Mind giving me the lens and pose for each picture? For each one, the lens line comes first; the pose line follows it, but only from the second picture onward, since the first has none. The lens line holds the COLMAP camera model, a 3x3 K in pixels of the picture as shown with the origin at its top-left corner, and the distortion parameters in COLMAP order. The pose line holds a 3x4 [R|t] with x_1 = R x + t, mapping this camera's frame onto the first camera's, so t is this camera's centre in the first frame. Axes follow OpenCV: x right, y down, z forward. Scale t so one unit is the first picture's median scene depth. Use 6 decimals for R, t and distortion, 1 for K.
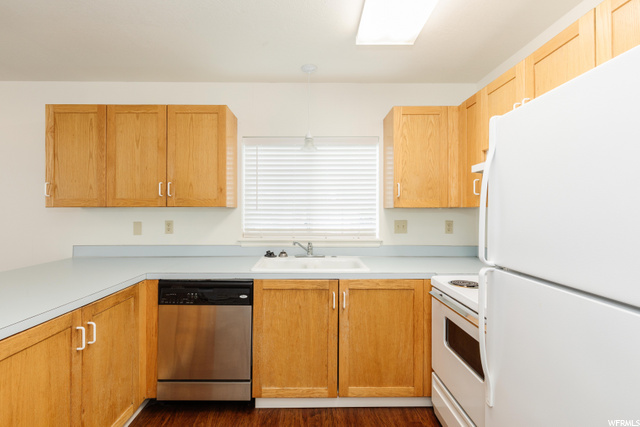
lens RADIAL K [[296.1, 0, 309.5], [0, 296.1, 208.2], [0, 0, 1]] dist [0.004974, 0.000259]
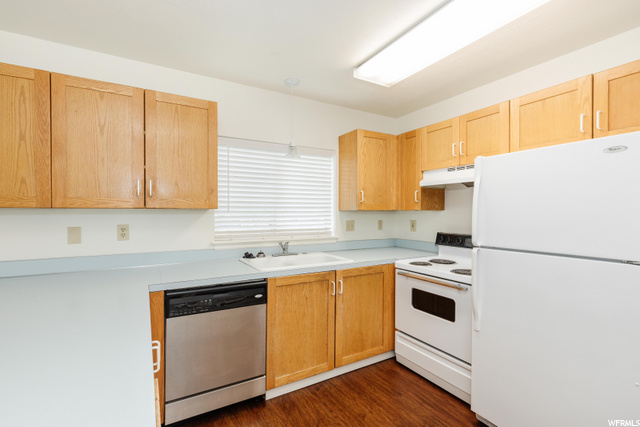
lens RADIAL K [[290.3, 0, 320.0], [0, 290.3, 213.5], [0, 0, 1]] dist [0.000884, 0.000335]
pose [[0.868425, -0.001775, 0.495817, -0.532390], [-0.003720, 0.999942, 0.010095, 0.000145], [-0.495807, -0.010611, 0.868368, 0.019434]]
